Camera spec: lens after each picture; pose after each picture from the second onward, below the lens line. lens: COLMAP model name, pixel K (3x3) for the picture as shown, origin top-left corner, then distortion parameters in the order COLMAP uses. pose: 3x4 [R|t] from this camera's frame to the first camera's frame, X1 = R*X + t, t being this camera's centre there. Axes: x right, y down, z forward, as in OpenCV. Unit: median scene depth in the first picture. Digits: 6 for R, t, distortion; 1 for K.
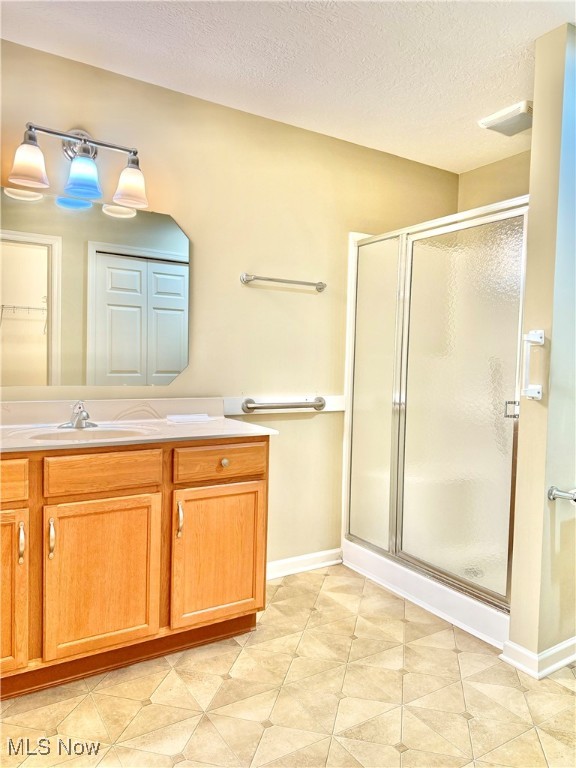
lens RADIAL K [[542.6, 0, 285.7], [0, 542.6, 376.8], [0, 0, 1]] dist [0.056686, -0.061656]
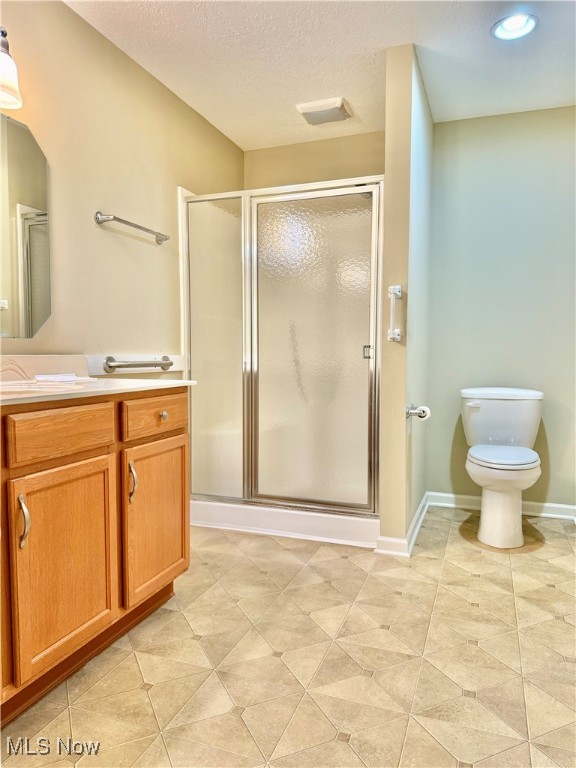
lens RADIAL K [[542.6, 0, 286.2], [0, 542.6, 378.2], [0, 0, 1]] dist [0.056686, -0.061656]
pose [[0.792886, -0.051079, 0.607225, -0.497243], [0.037231, 0.998680, 0.035393, 0.071537], [-0.608231, -0.005455, 0.793741, 0.154008]]
